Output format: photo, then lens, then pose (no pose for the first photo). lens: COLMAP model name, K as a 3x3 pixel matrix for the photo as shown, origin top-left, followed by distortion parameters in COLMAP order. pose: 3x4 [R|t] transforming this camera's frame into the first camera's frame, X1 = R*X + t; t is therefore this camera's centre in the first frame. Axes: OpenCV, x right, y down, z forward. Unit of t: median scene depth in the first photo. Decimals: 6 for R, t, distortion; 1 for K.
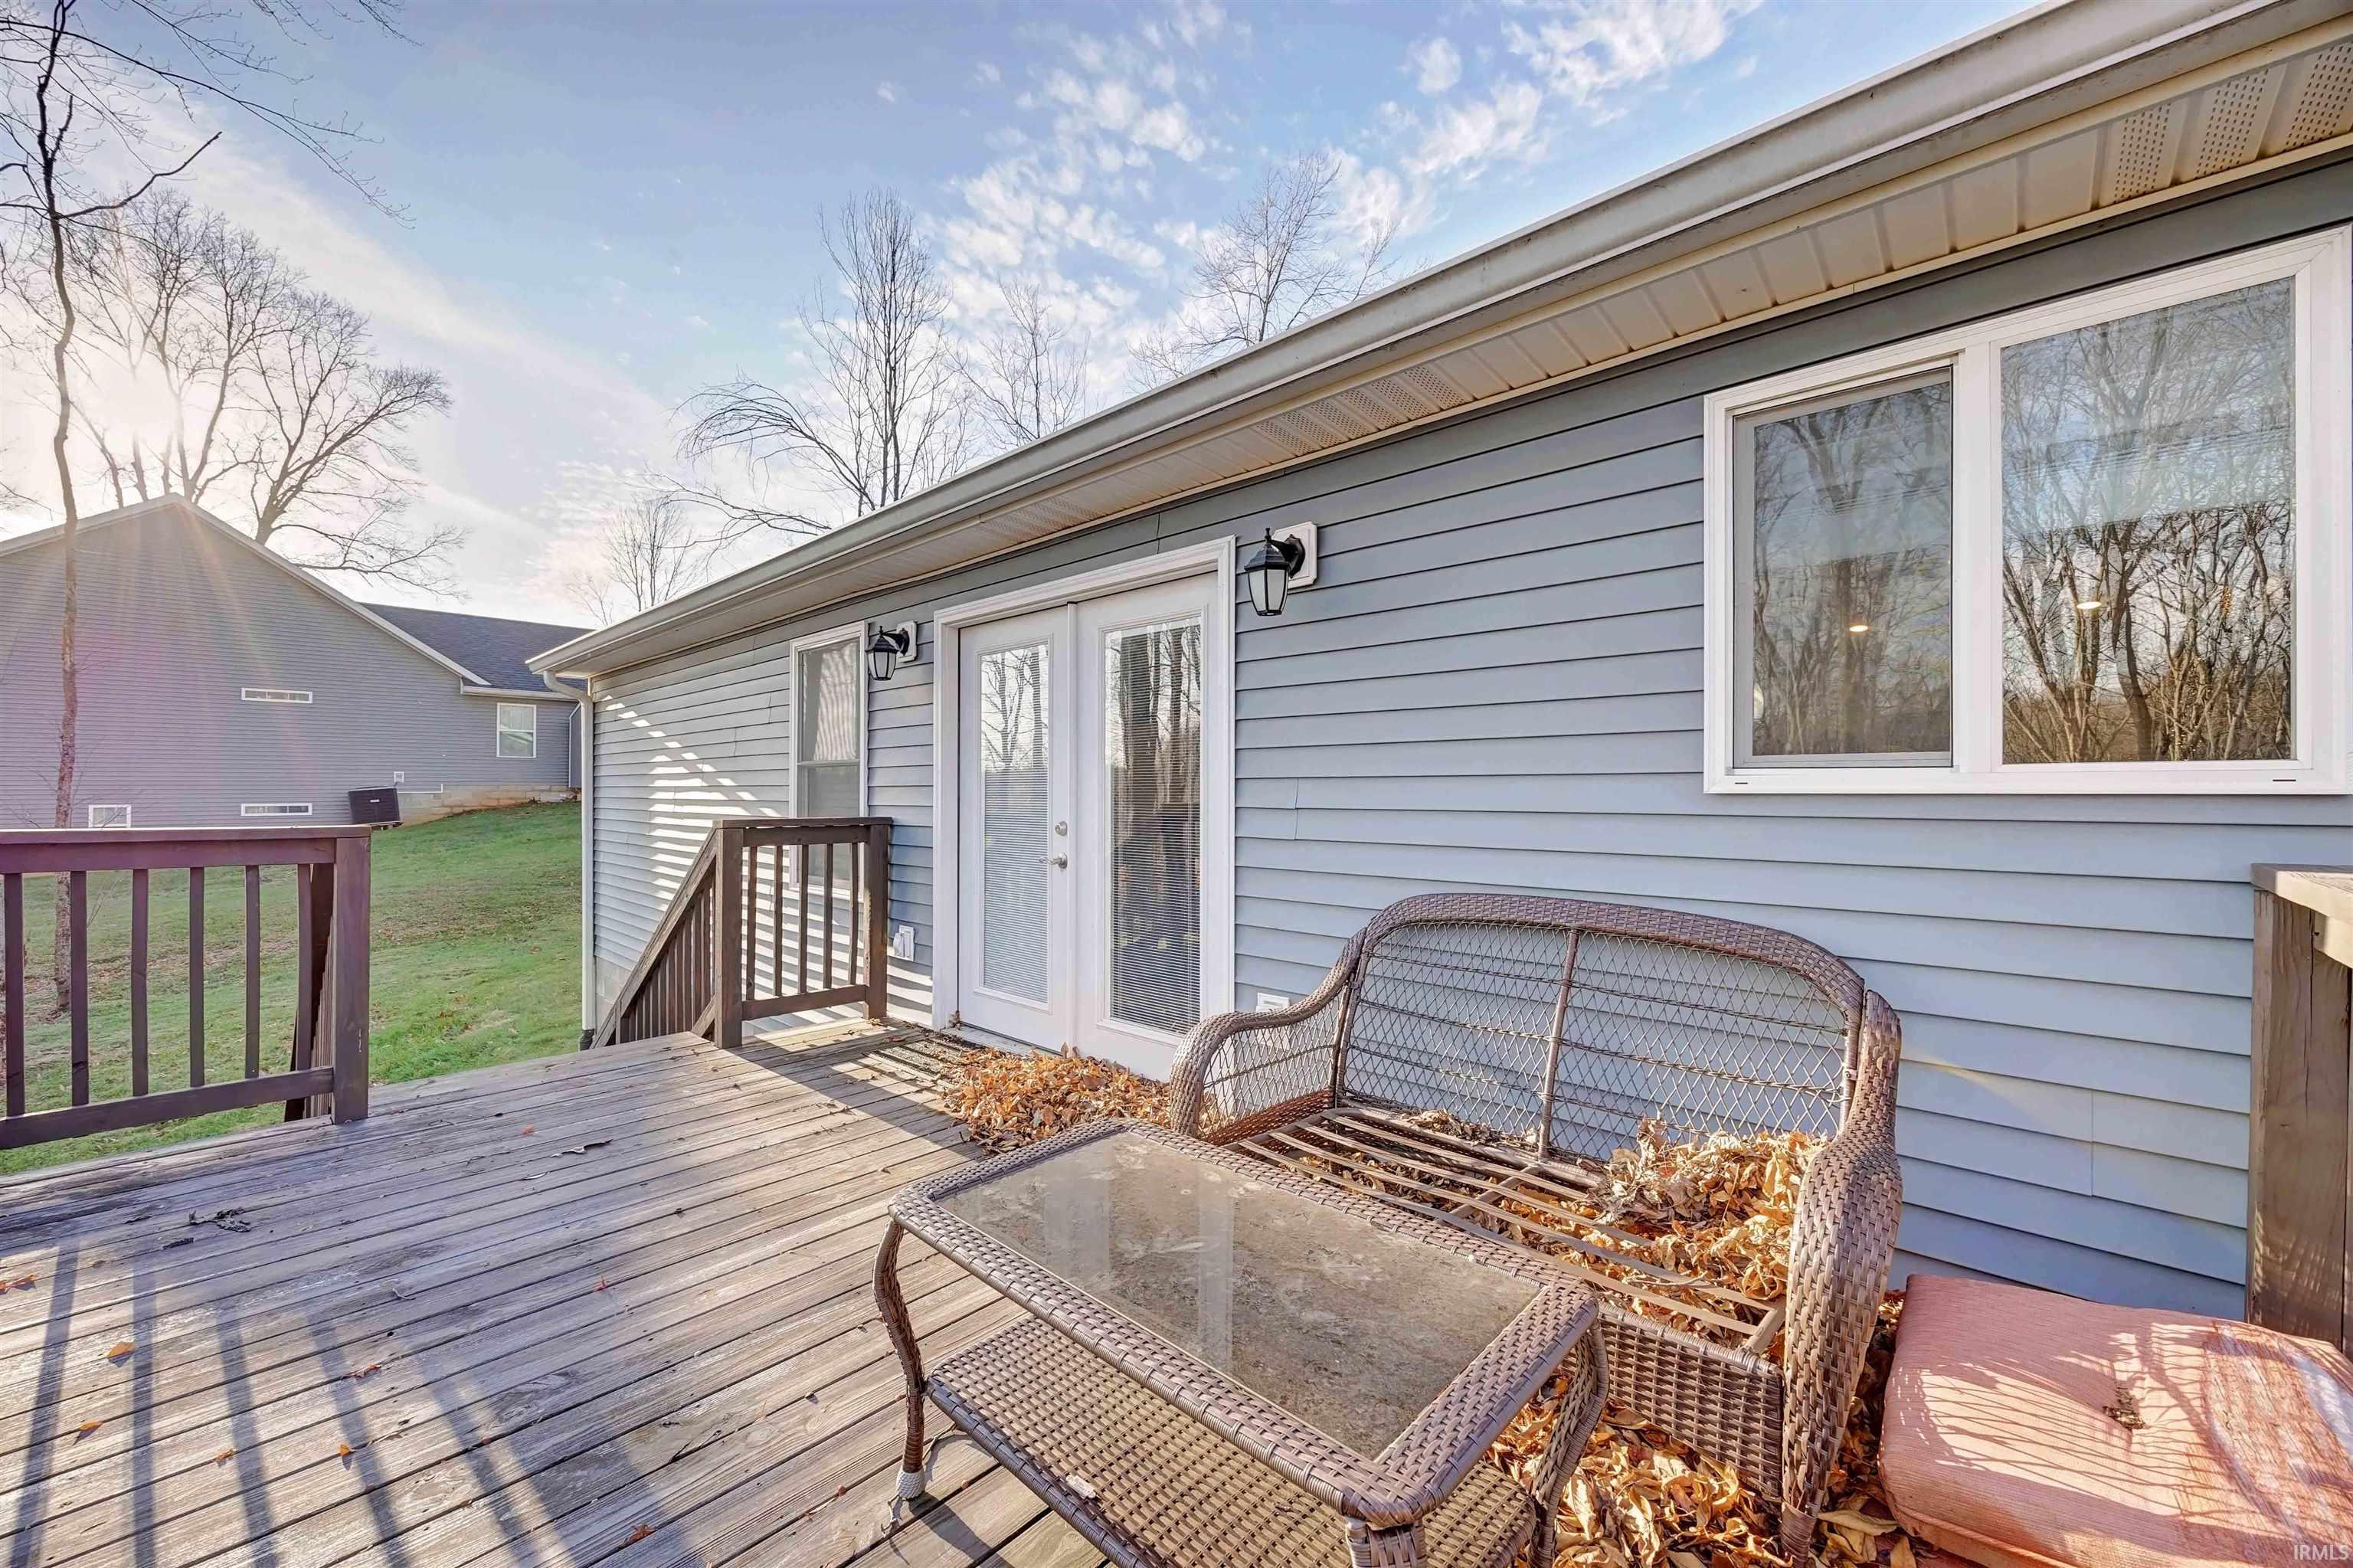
lens RADIAL K [[919.9, 0, 1183.0], [0, 919.9, 790.8], [0, 0, 1]] dist [0.000742, 0.000324]
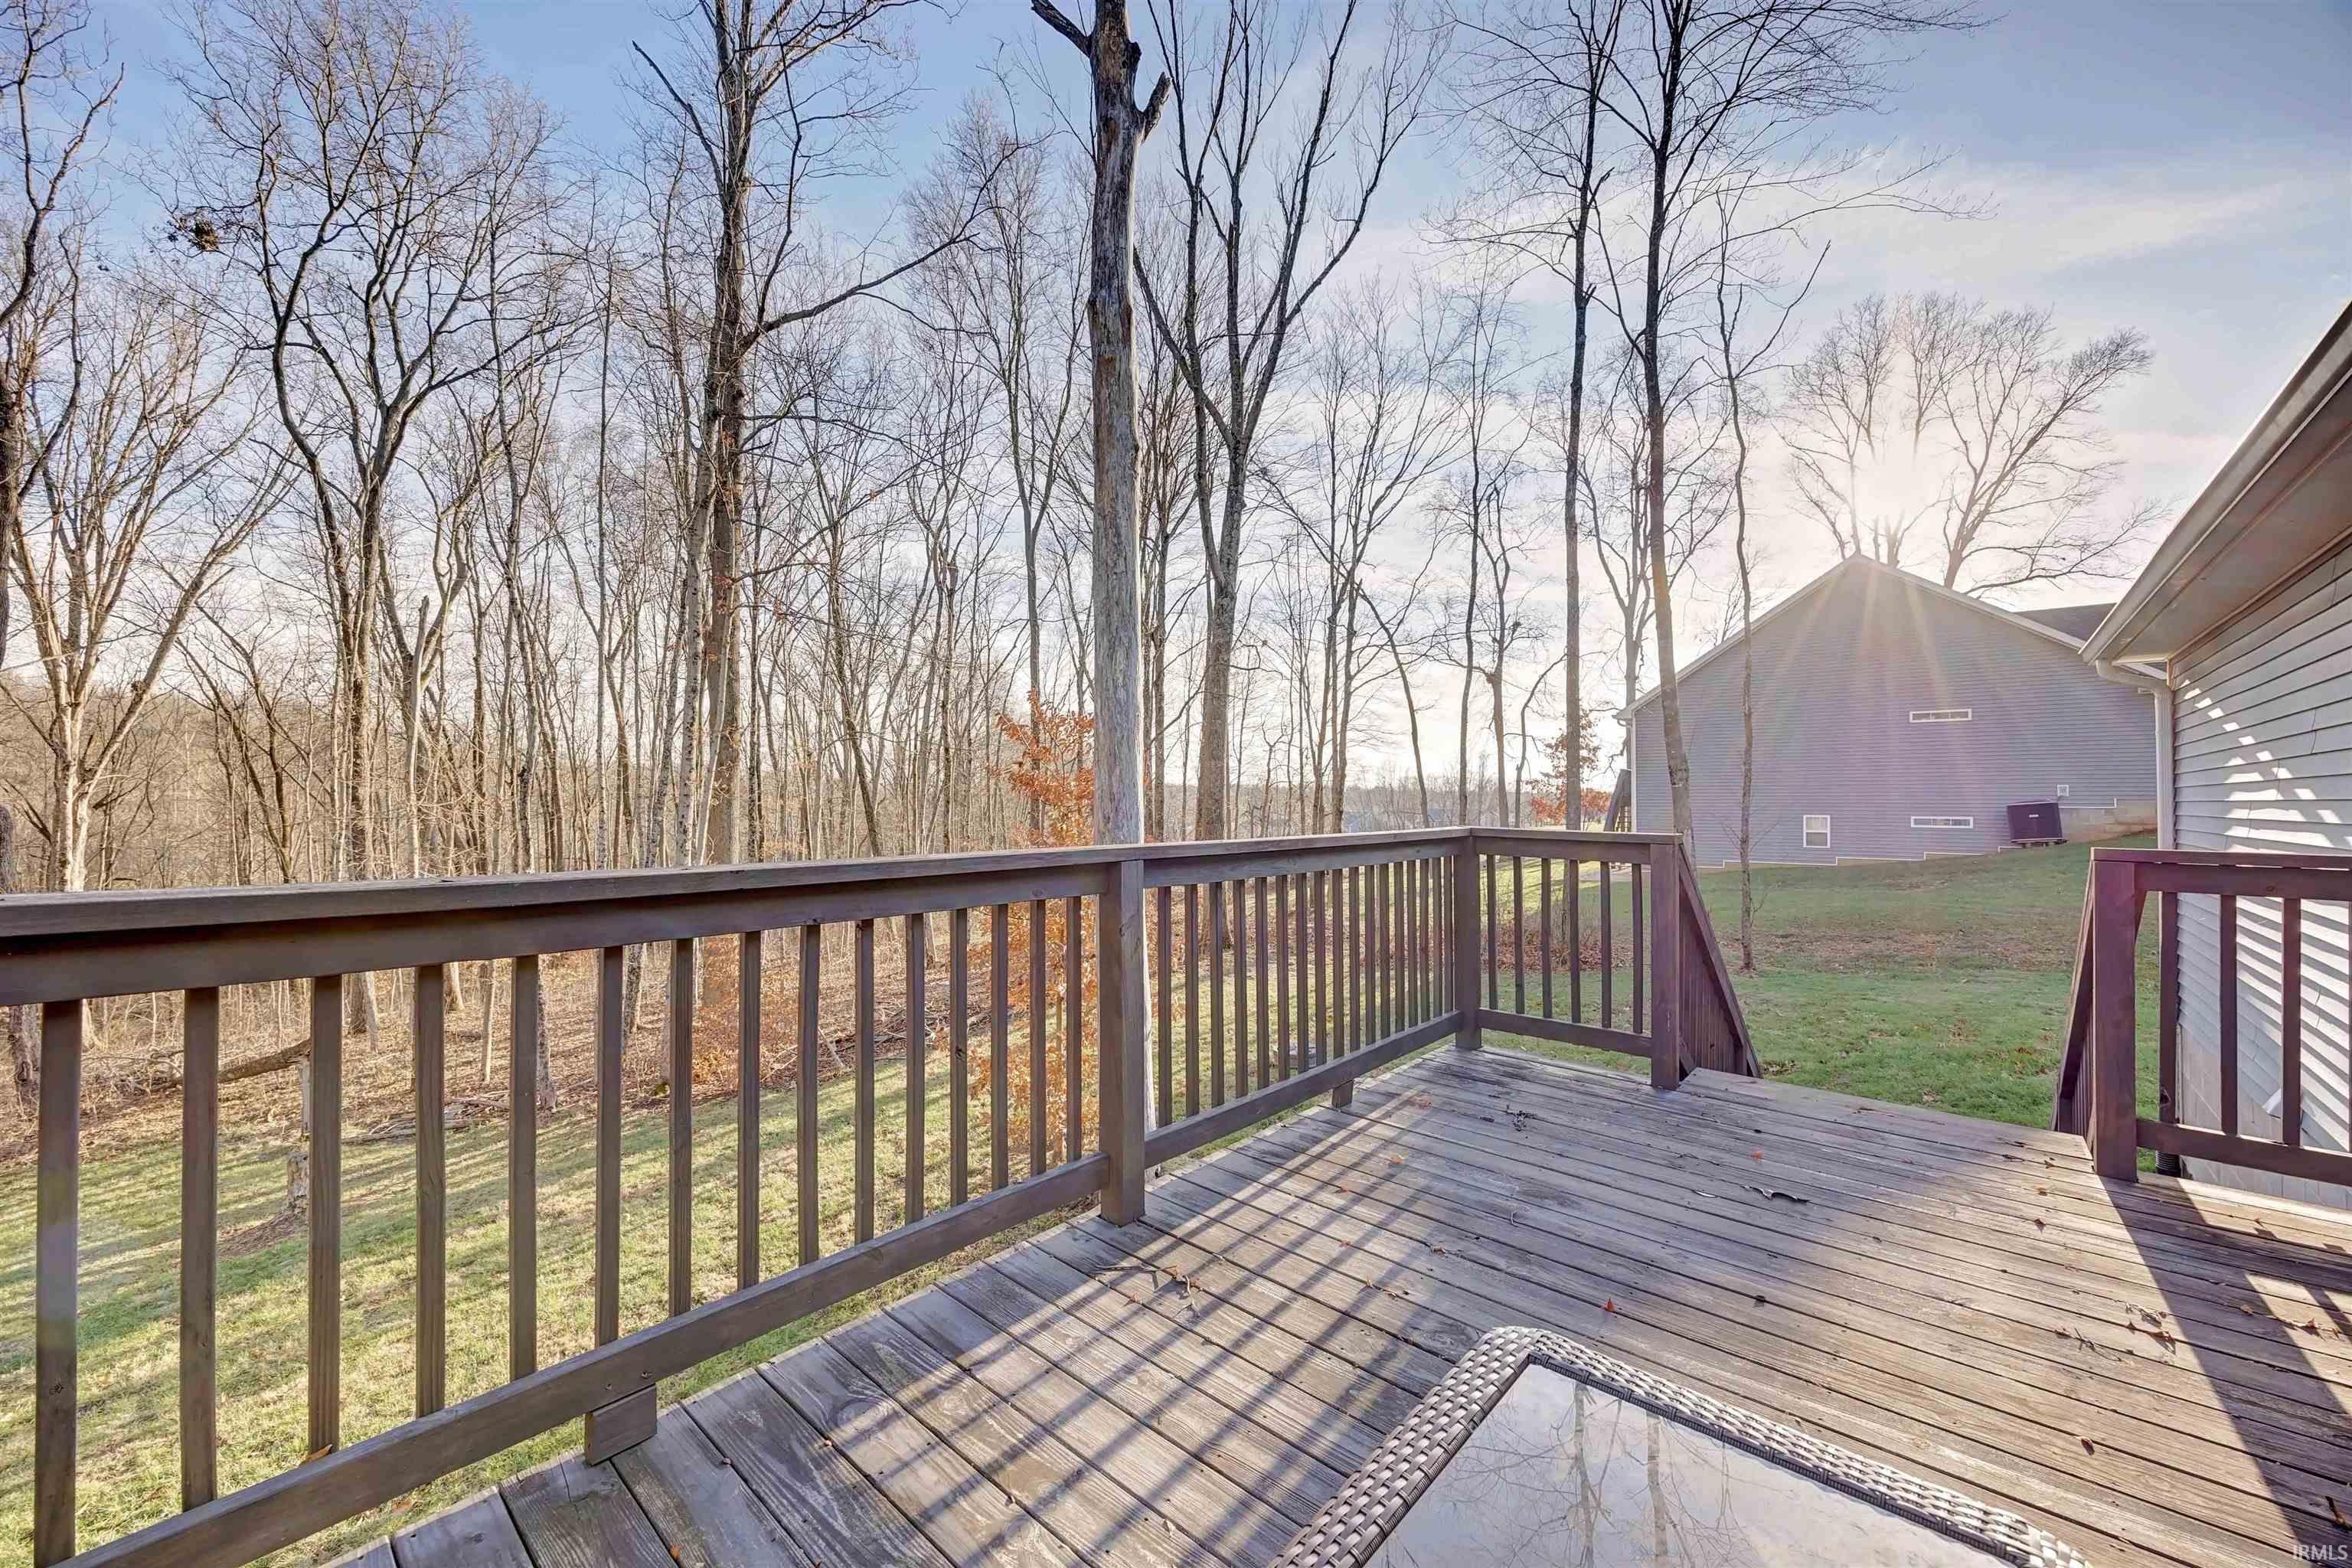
lens RADIAL K [[919.5, 0, 1179.1], [0, 919.5, 798.9], [0, 0, 1]] dist [0.000742, 0.000324]
pose [[0.019091, 0.000068, -0.999818, 0.194247], [-0.007260, 0.999974, -0.000070, -0.000793], [0.999791, 0.007260, 0.019091, 0.294498]]
